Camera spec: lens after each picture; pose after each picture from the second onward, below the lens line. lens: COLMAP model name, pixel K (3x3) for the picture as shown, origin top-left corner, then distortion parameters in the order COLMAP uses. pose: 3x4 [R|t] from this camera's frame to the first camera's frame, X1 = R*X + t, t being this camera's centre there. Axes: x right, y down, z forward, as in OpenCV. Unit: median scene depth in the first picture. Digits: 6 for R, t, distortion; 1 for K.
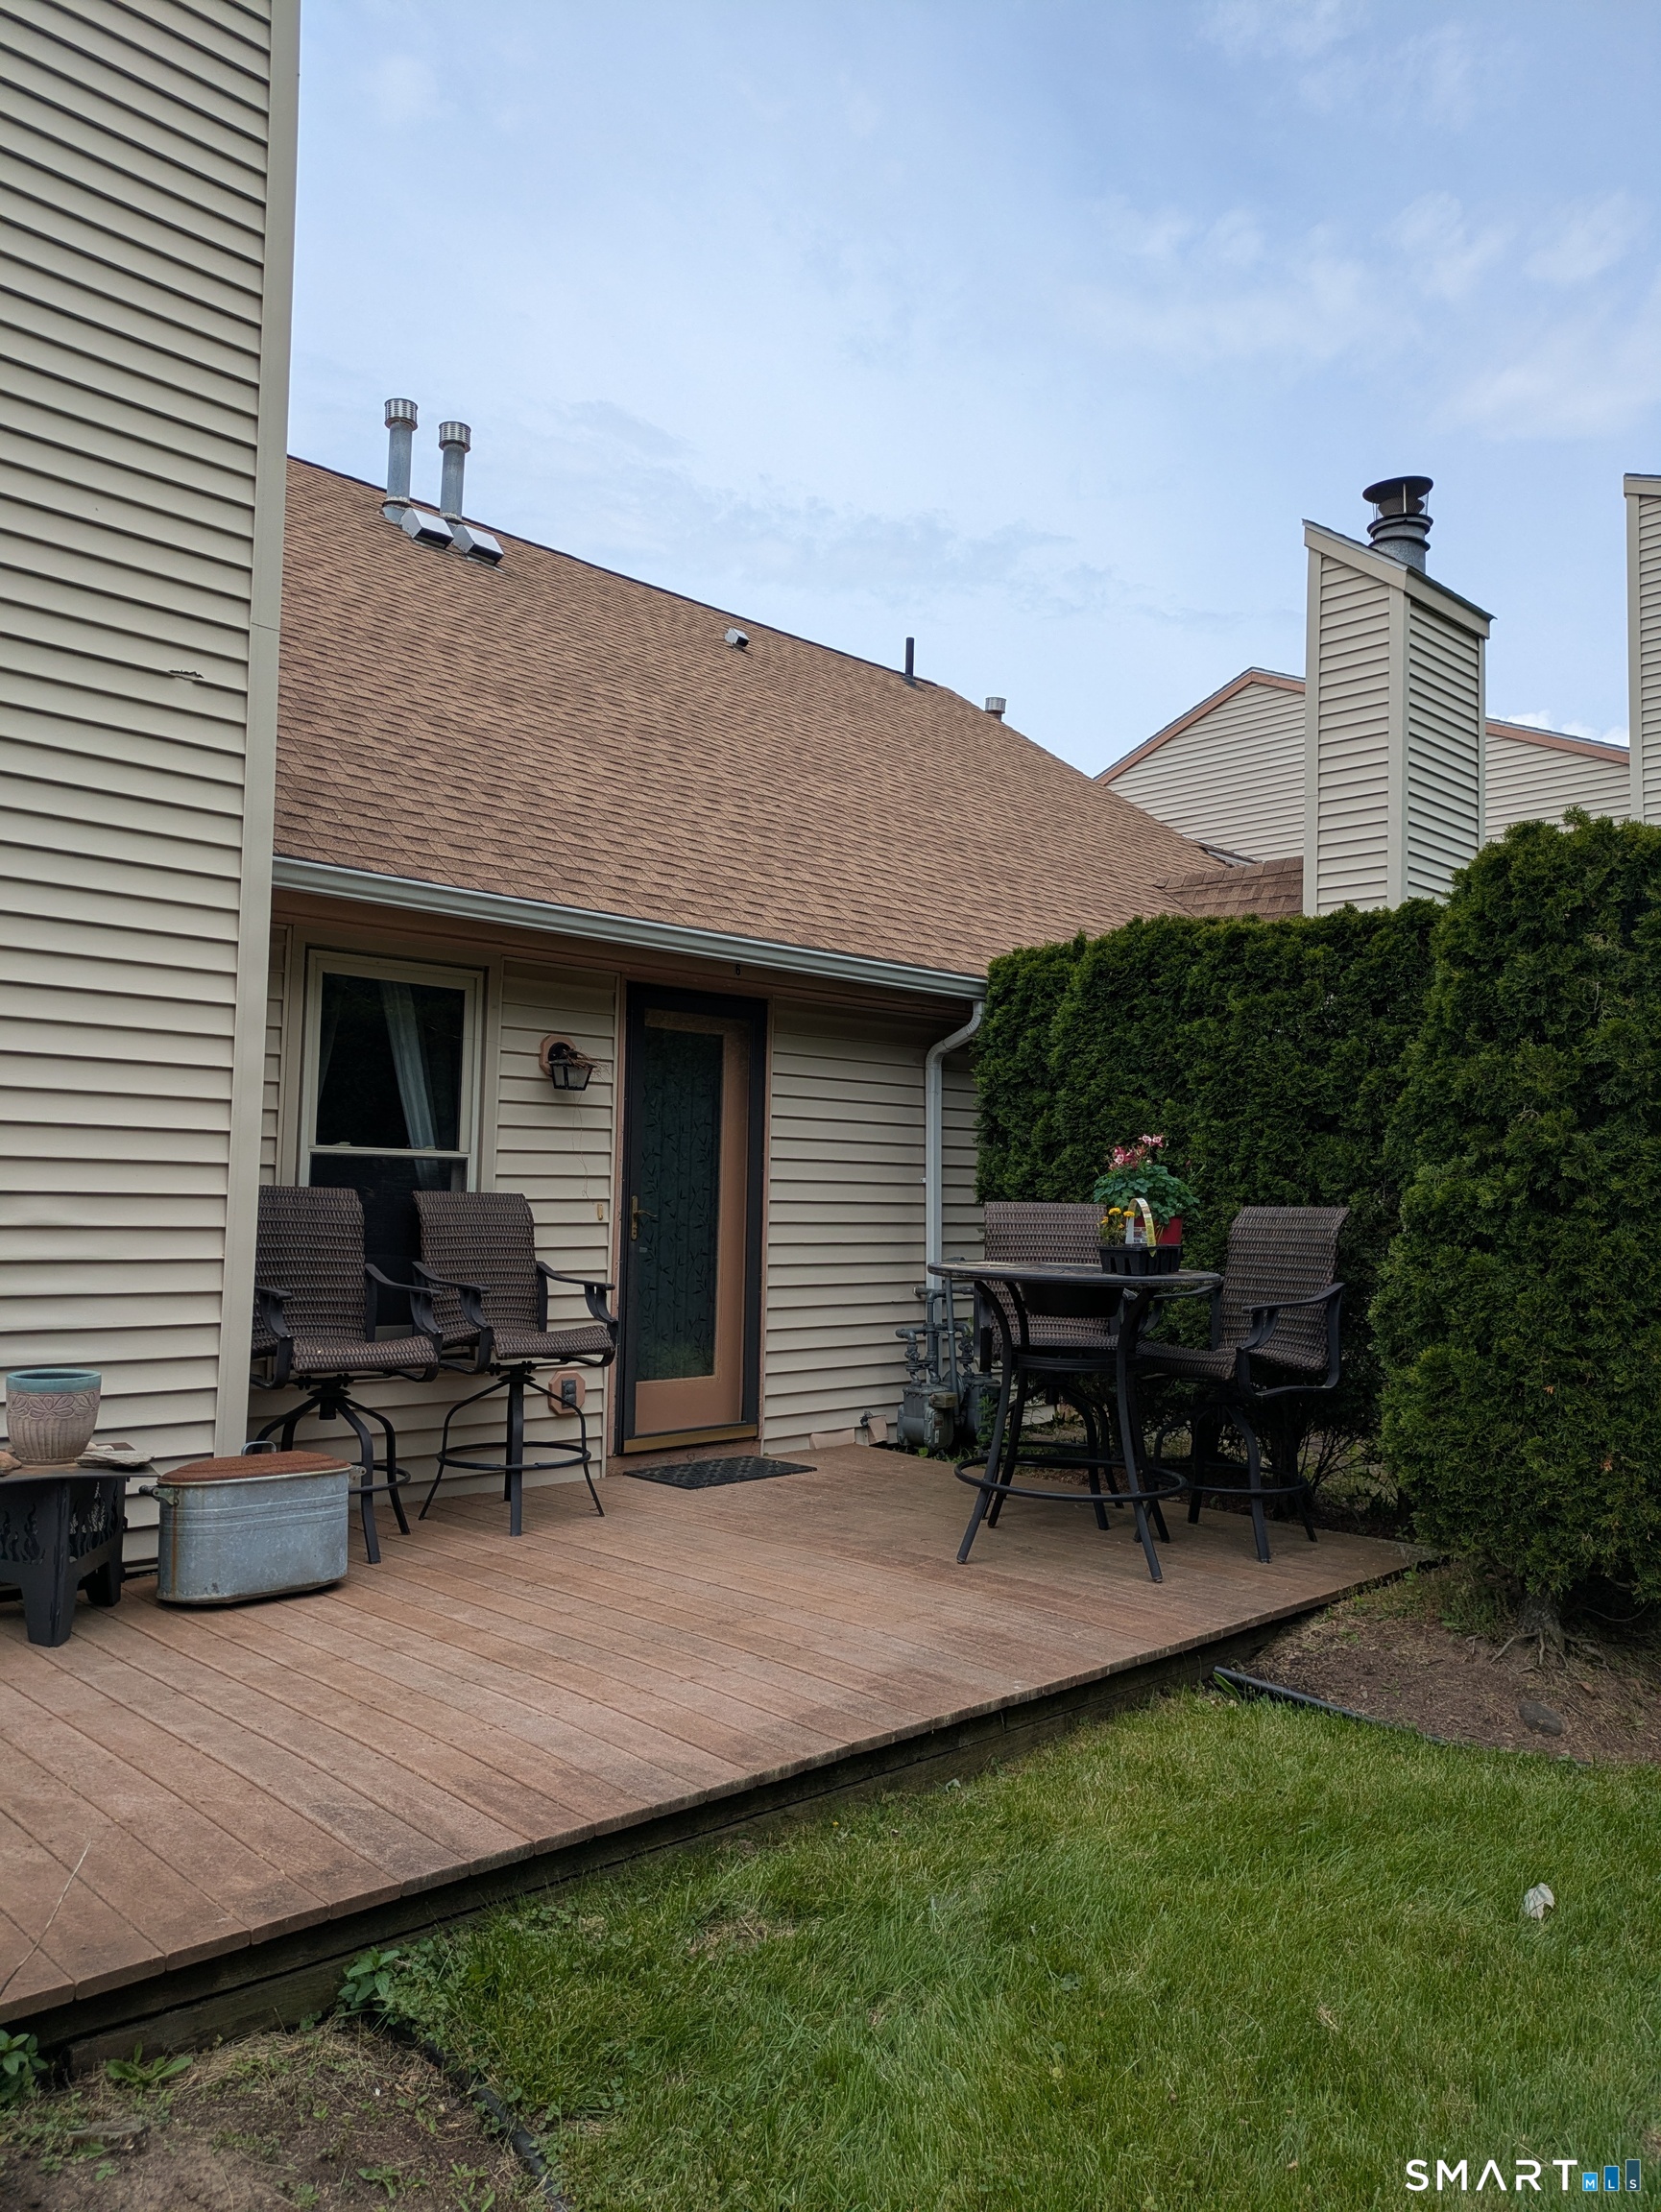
lens RADIAL K [[1645.5, 0, 828.6], [0, 1645.5, 1115.1], [0, 0, 1]] dist [0.030215, -0.008440]
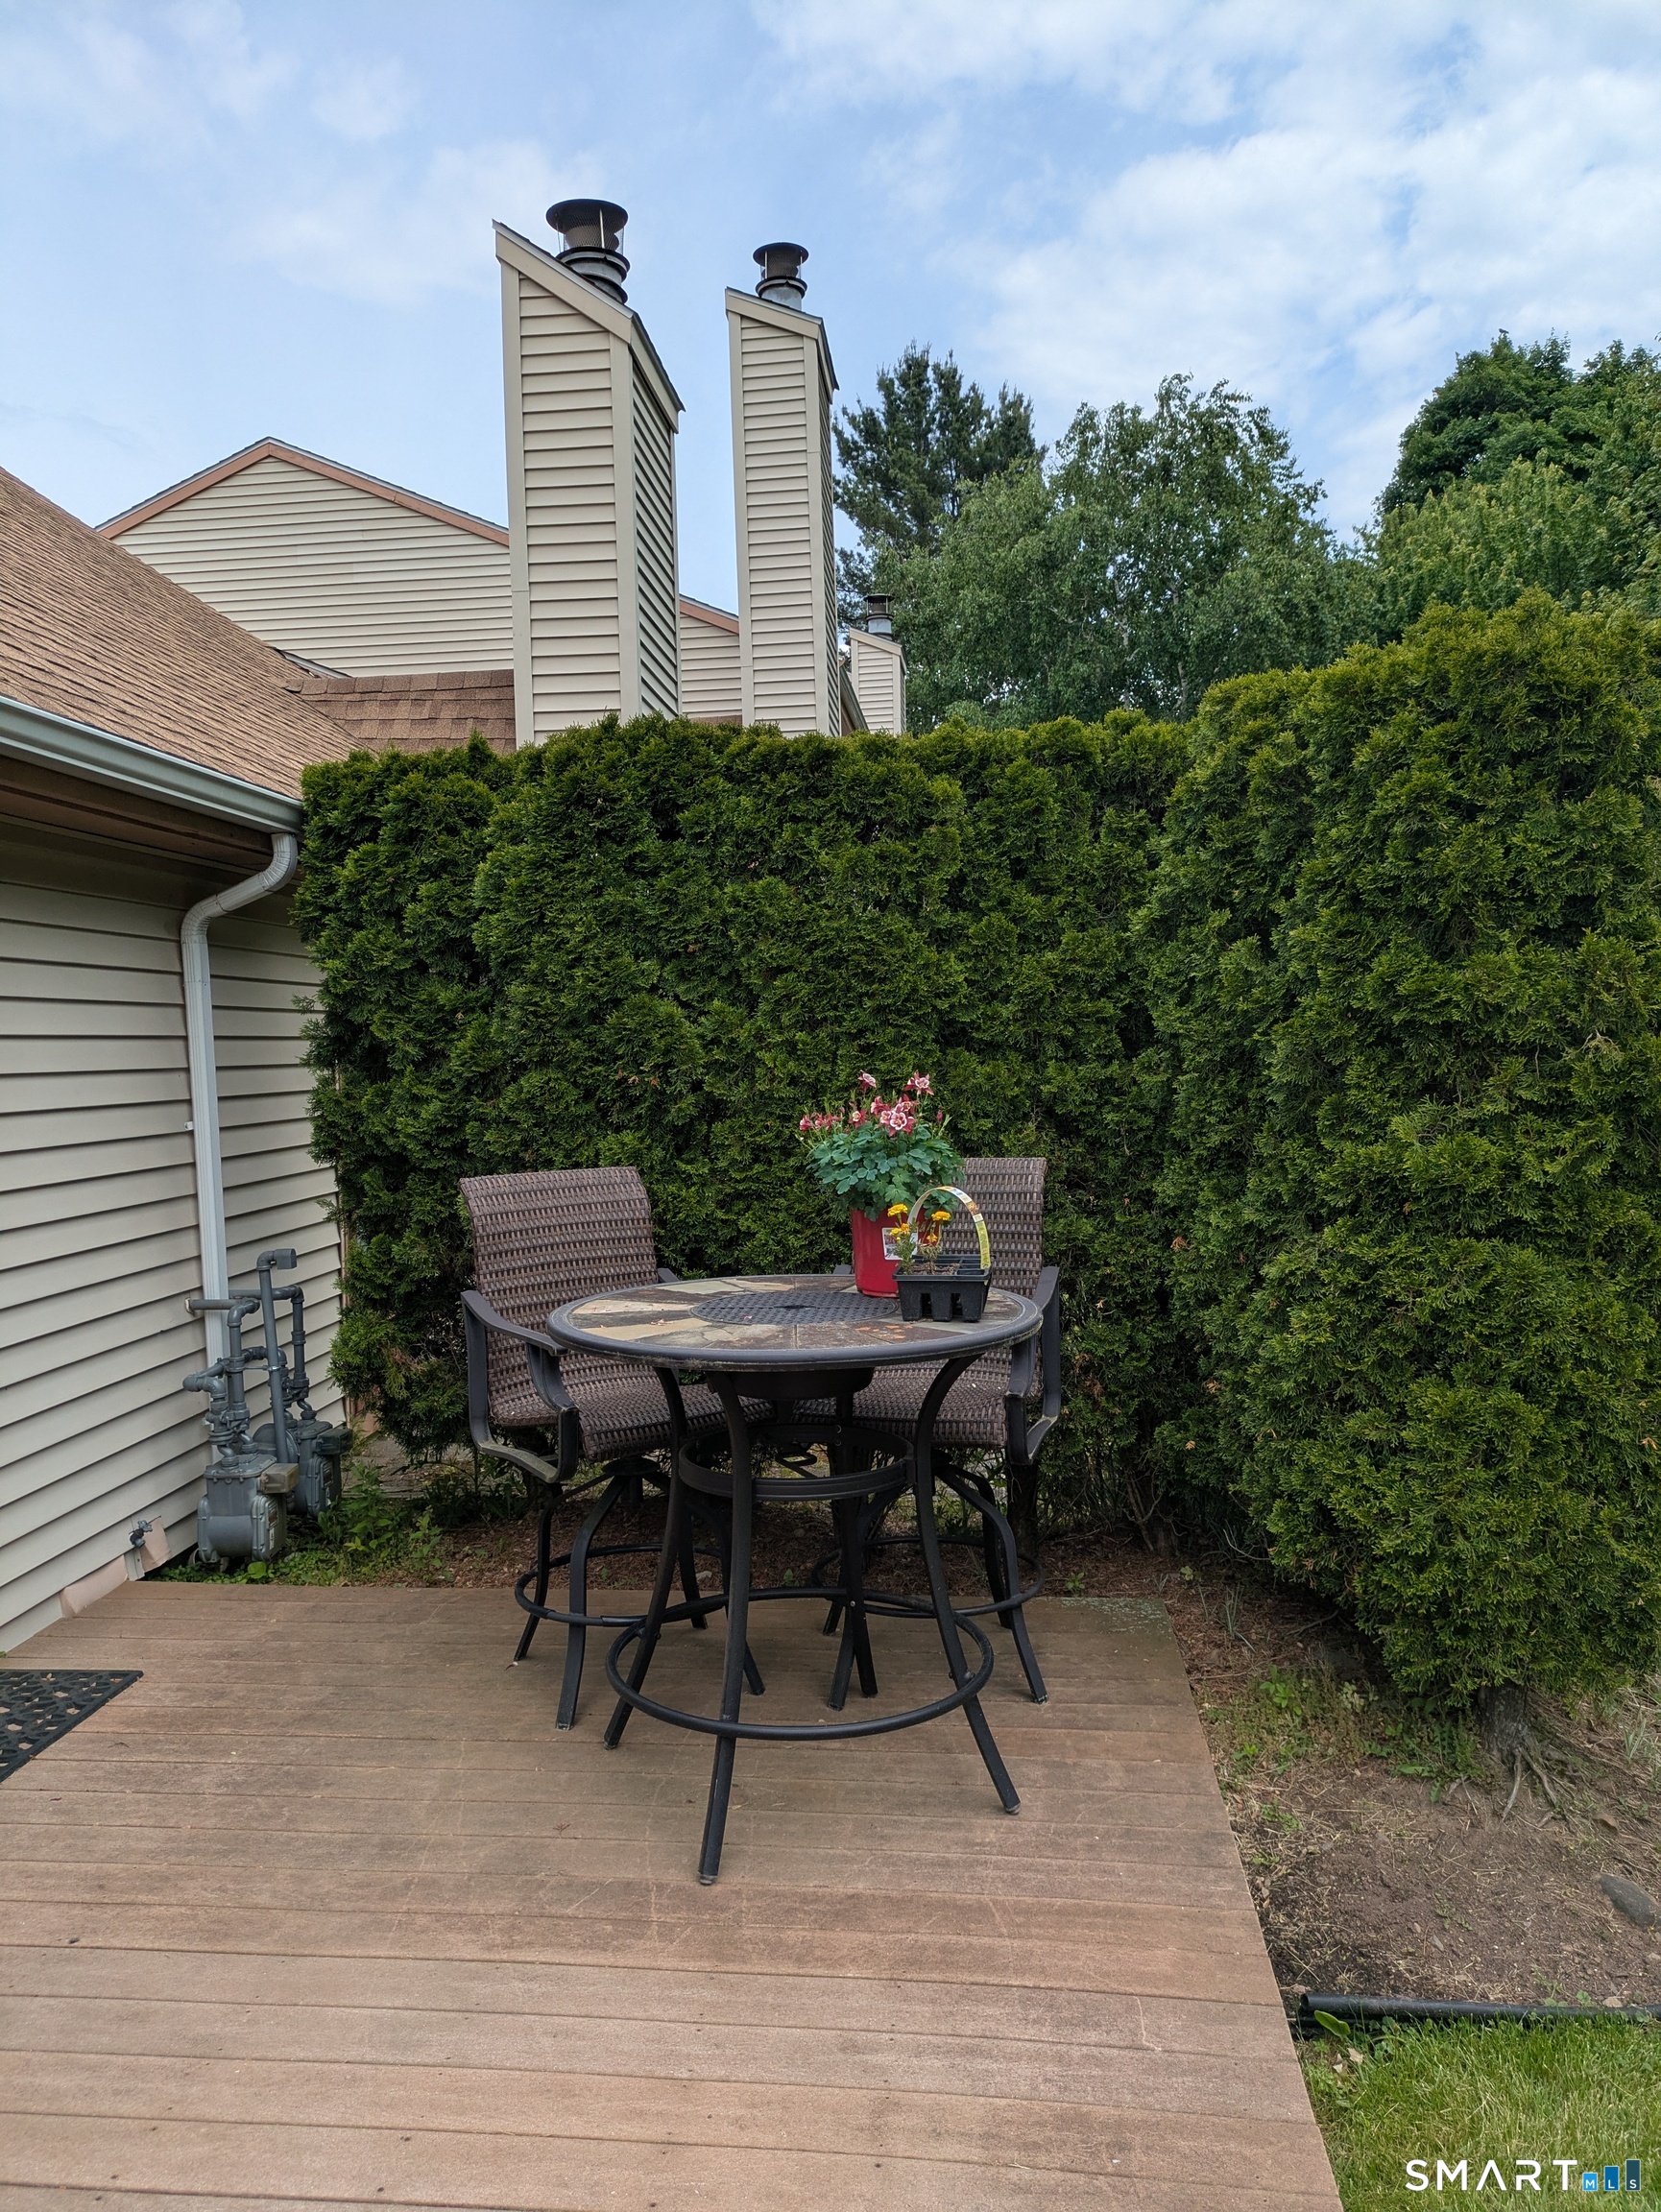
lens RADIAL K [[1645.5, 0, 824.9], [0, 1645.5, 1143.3], [0, 0, 1]] dist [0.030215, -0.008440]
pose [[0.785590, -0.070184, 0.614754, -0.146953], [0.005655, 0.994319, 0.106291, -0.019704], [-0.618721, -0.080025, 0.781524, 0.400293]]
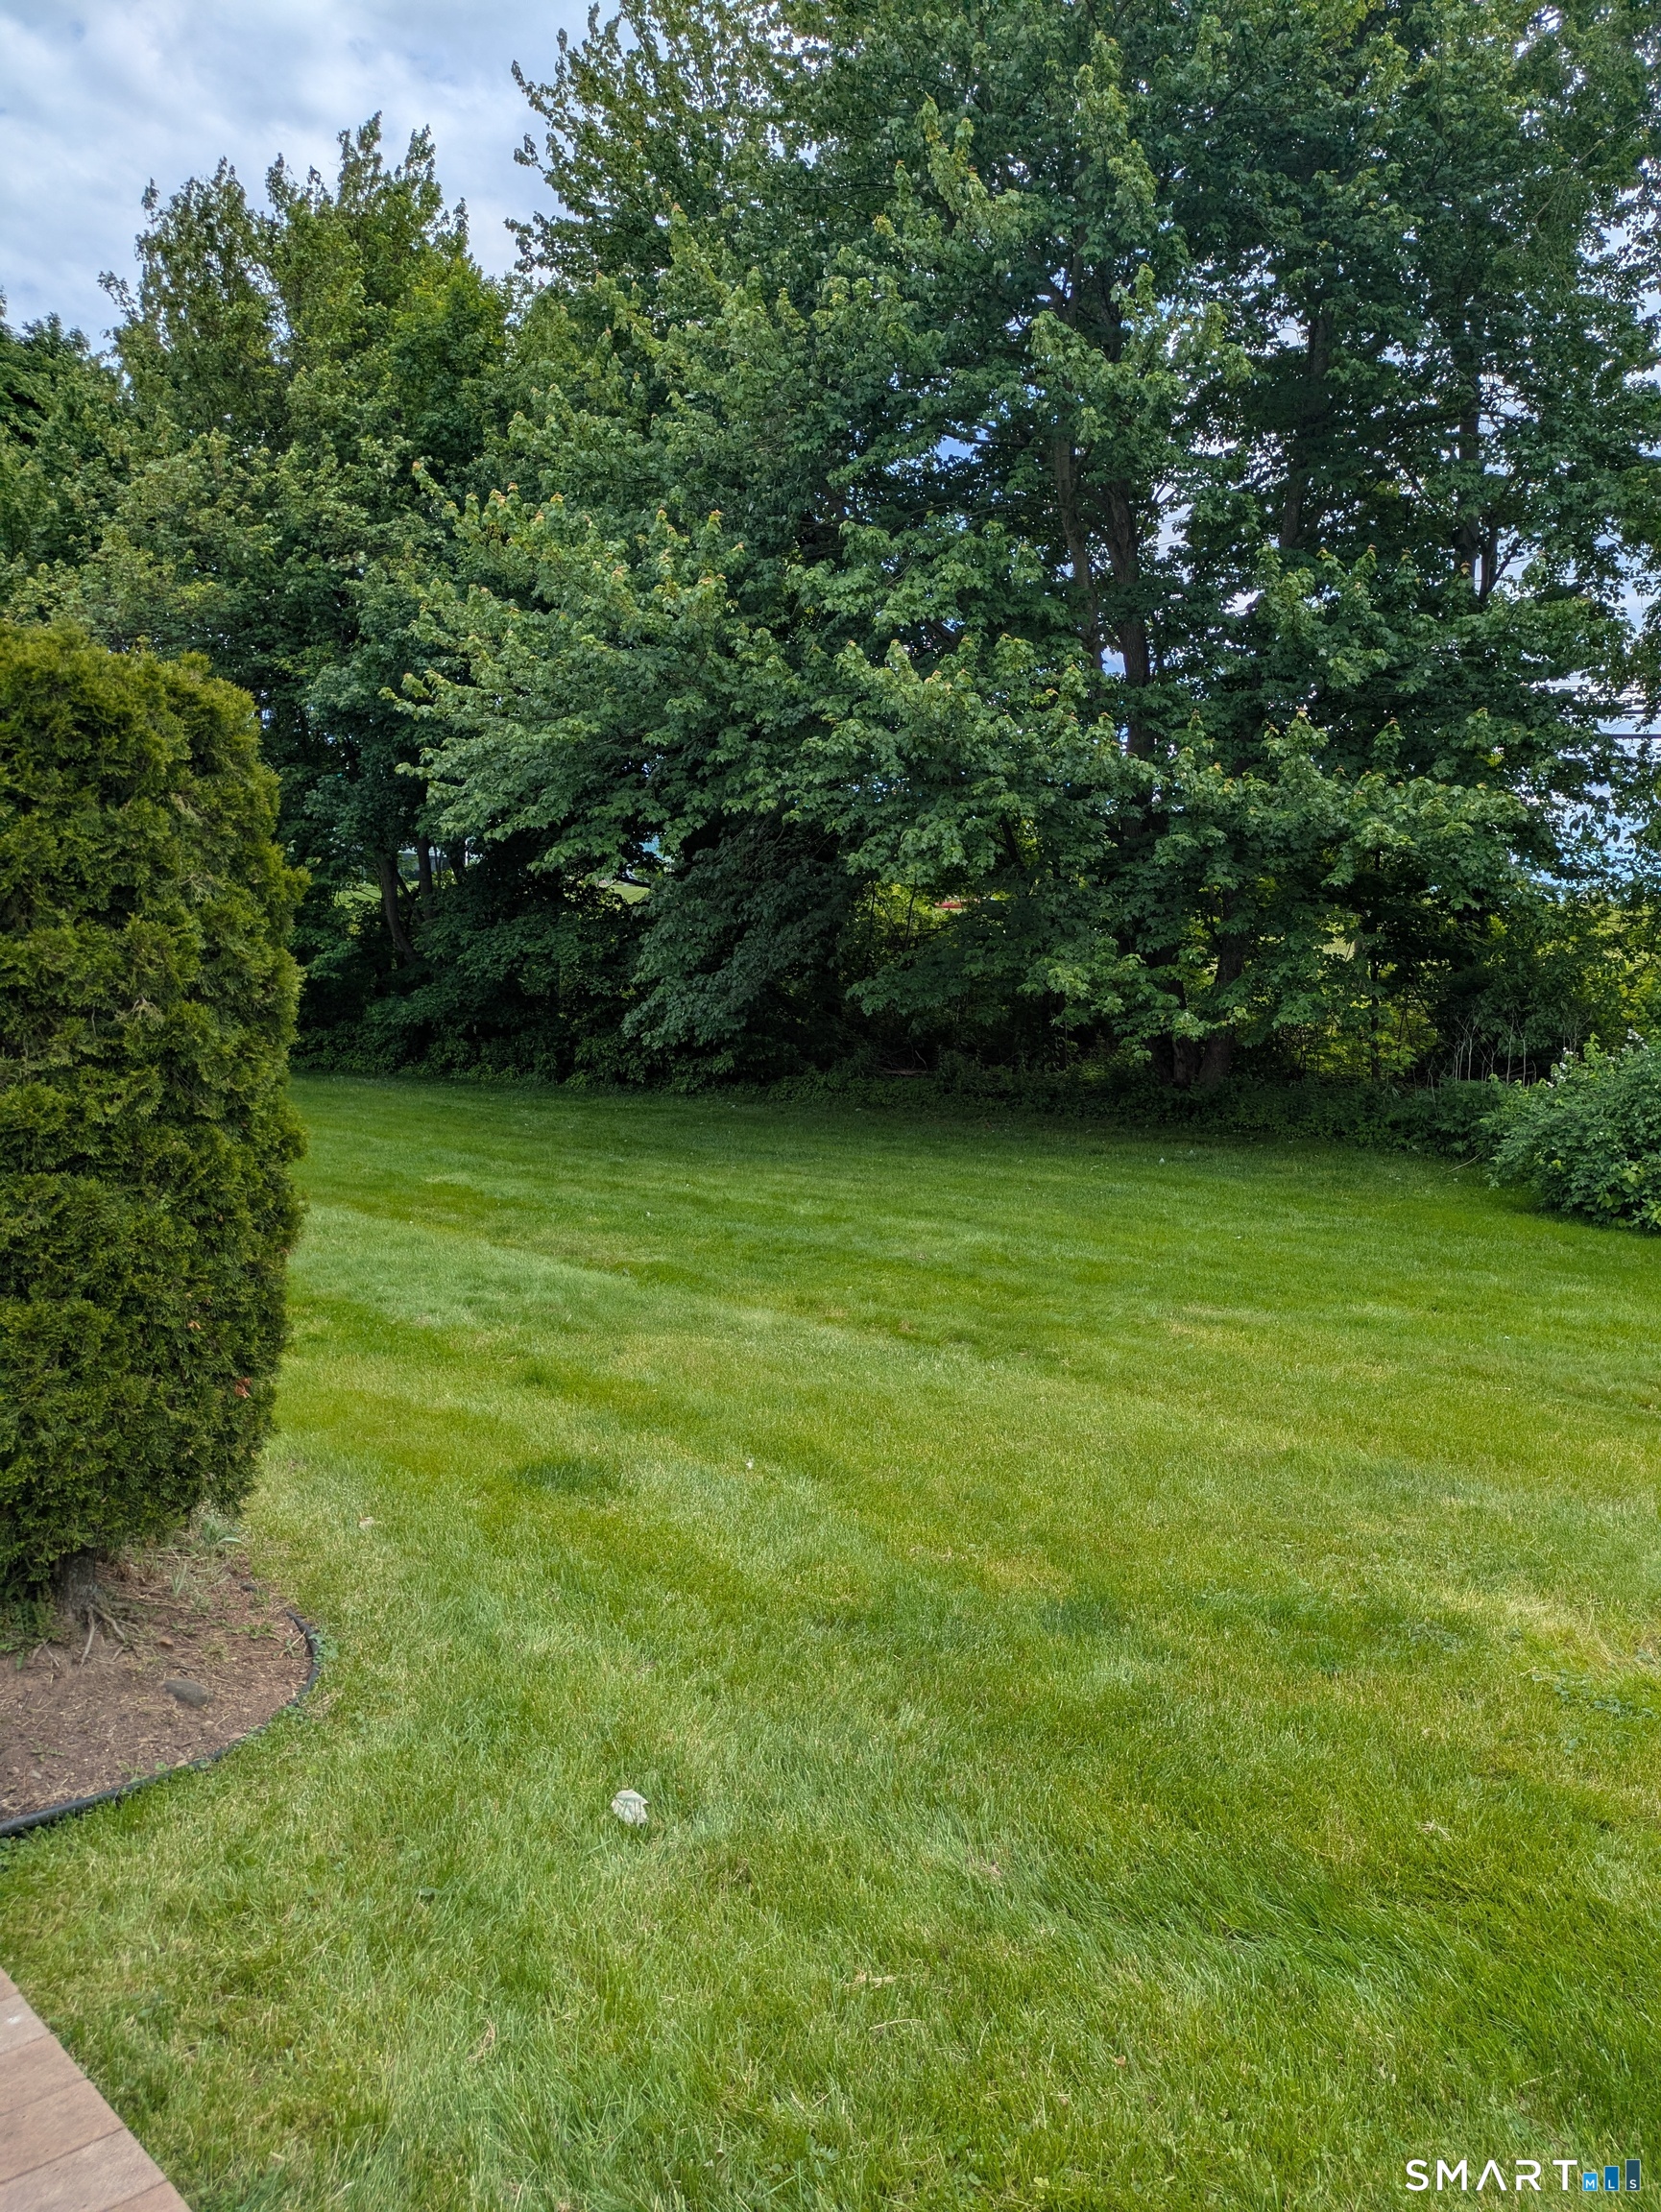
lens RADIAL K [[1645.5, 0, 838.2], [0, 1645.5, 1115.2], [0, 0, 1]] dist [0.030215, -0.008440]
pose [[0.031539, -0.088000, 0.995621, -0.251169], [-0.050947, 0.994680, 0.089531, -0.023357], [-0.998203, -0.053547, 0.026888, 0.375513]]
